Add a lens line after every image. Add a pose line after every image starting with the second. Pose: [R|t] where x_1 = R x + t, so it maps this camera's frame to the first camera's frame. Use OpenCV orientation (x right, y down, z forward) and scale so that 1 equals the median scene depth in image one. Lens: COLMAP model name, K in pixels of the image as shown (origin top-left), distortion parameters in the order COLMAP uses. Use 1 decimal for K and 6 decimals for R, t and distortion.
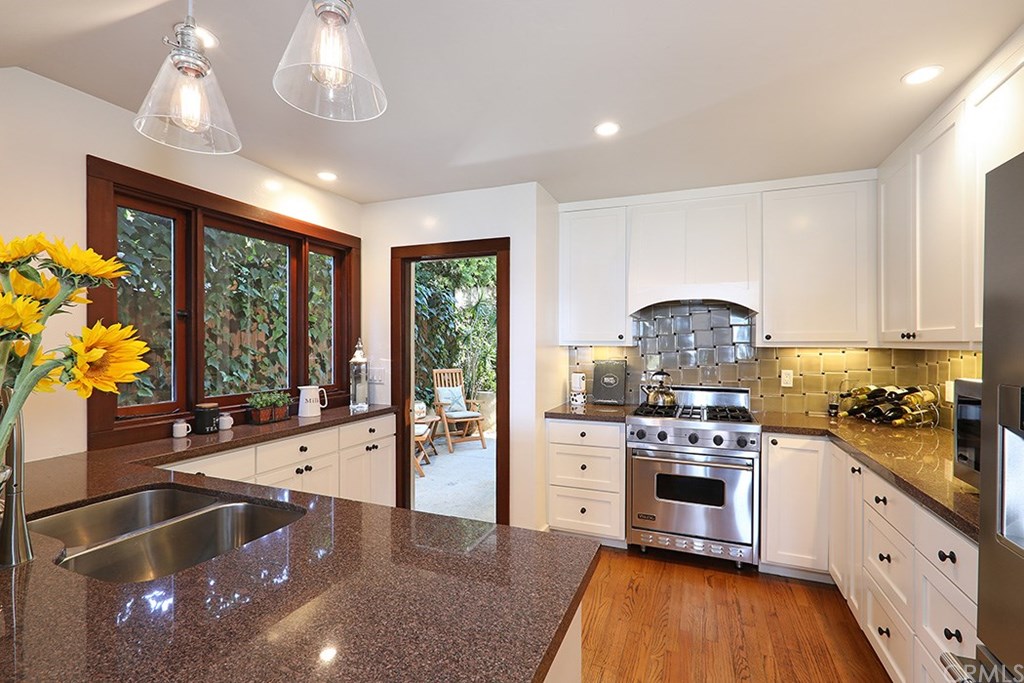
lens RADIAL K [[465.1, 0, 509.4], [0, 465.1, 343.2], [0, 0, 1]] dist [0.001913, 0.003098]
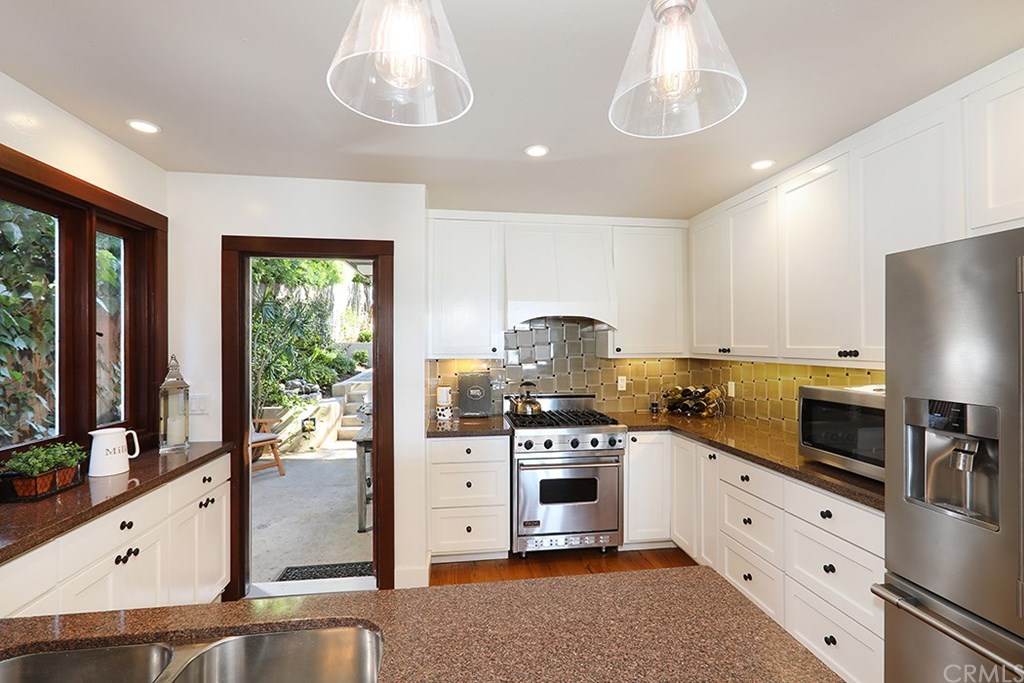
lens RADIAL K [[465.1, 0, 512.1], [0, 465.1, 342.2], [0, 0, 1]] dist [0.001913, 0.003098]
pose [[0.864285, -0.003211, 0.502993, -0.259595], [0.005509, 0.999980, -0.003082, -0.029221], [-0.502973, 0.005434, 0.864285, 0.113583]]
